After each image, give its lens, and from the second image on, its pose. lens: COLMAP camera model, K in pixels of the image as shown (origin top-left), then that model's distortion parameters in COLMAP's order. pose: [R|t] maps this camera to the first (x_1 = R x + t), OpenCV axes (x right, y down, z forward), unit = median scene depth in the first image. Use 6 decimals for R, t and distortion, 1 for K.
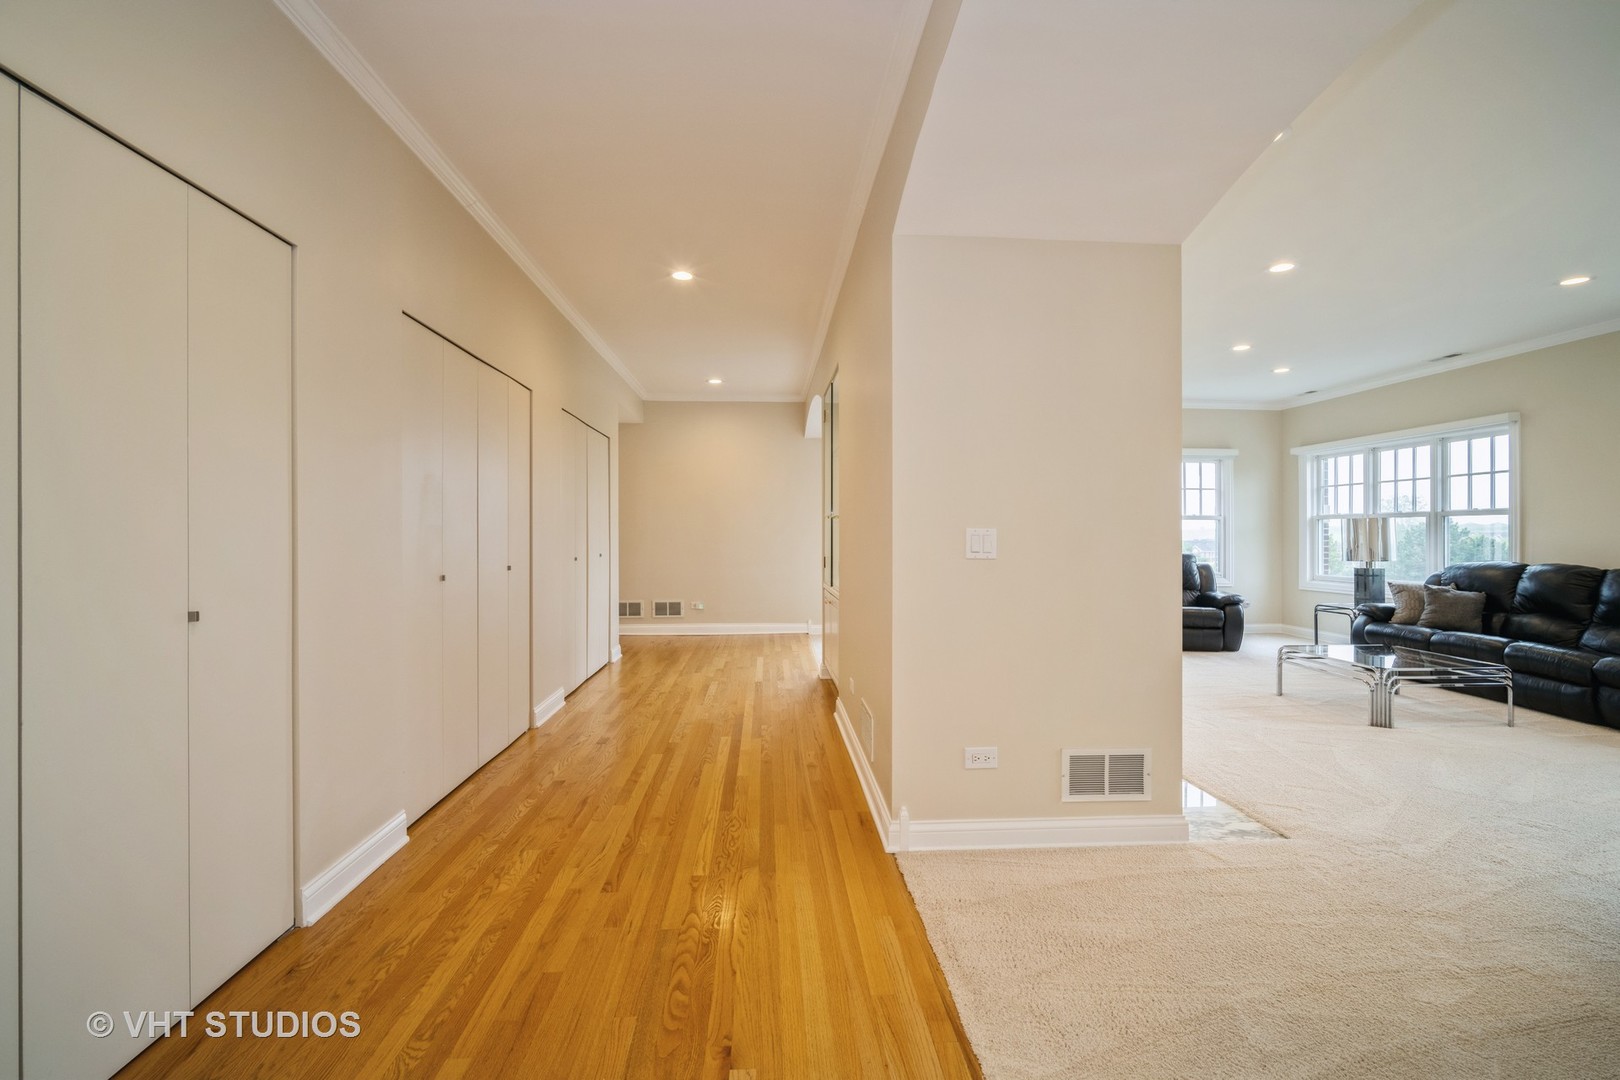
lens RADIAL K [[706.7, 0, 814.4], [0, 706.7, 525.4], [0, 0, 1]] dist [-0.004130, 0.001229]
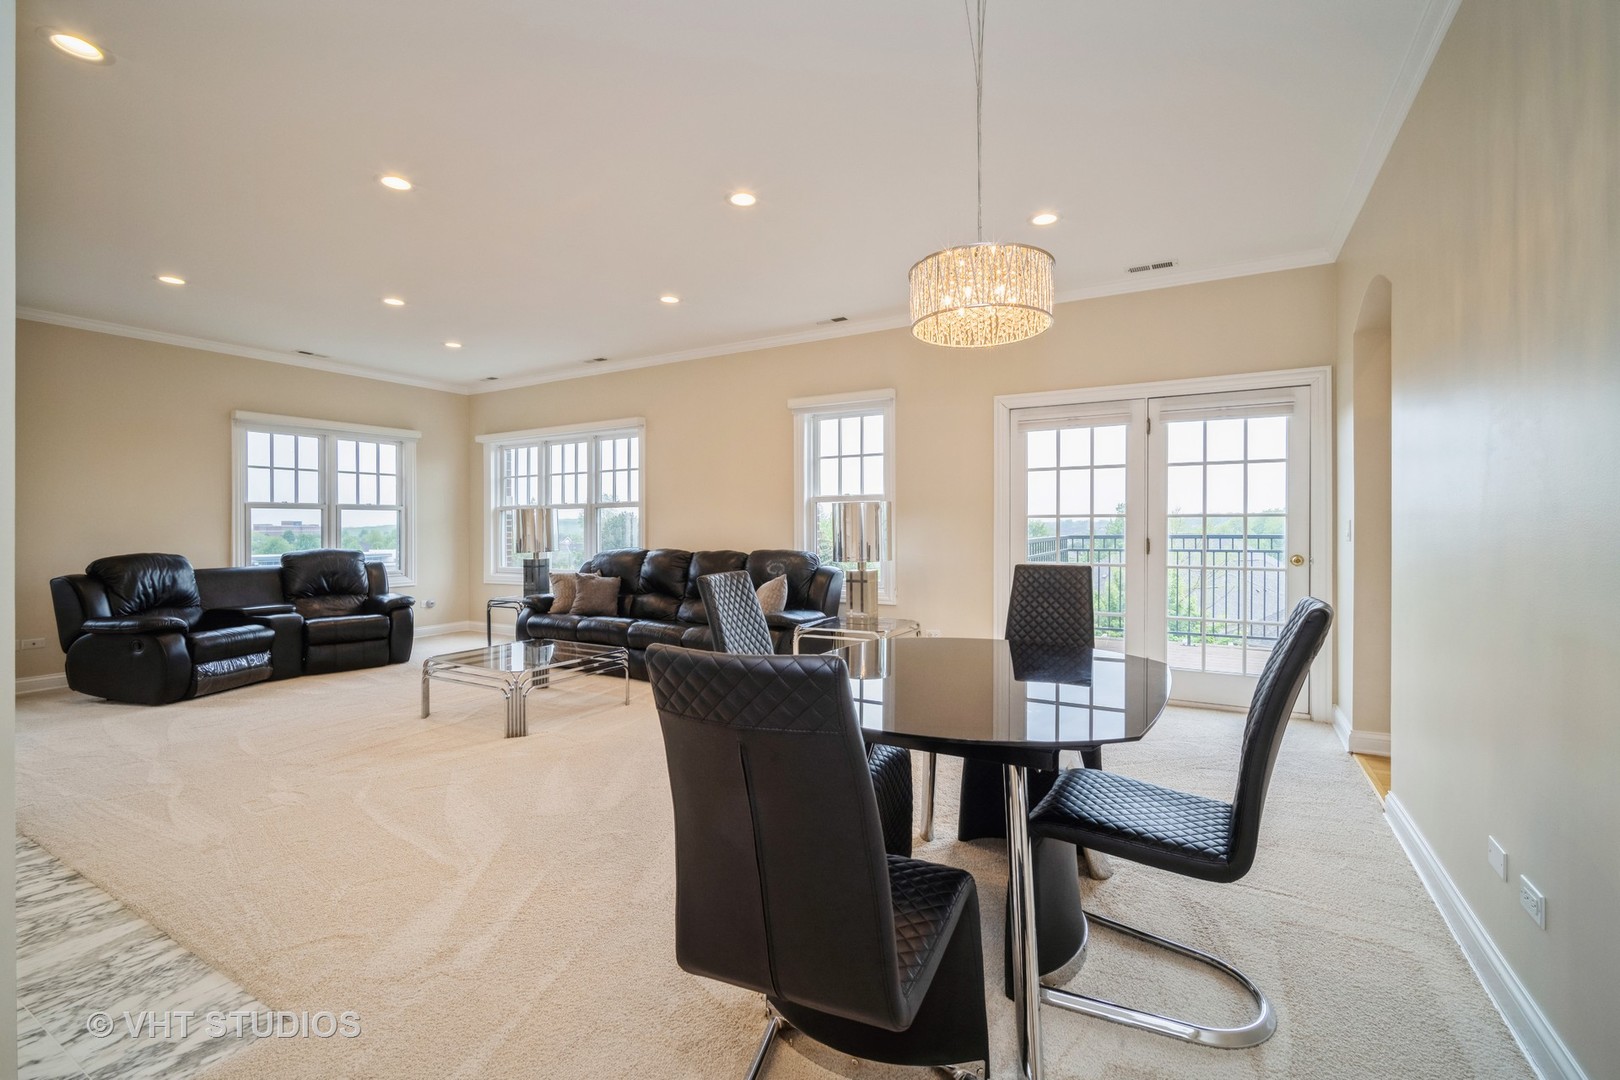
lens RADIAL K [[706.7, 0, 807.1], [0, 706.7, 529.7], [0, 0, 1]] dist [-0.004130, 0.001229]
pose [[0.562704, -0.013546, 0.826547, 0.177589], [0.000147, 0.999867, 0.016286, 0.002942], [-0.826658, -0.009043, 0.562632, 0.120183]]
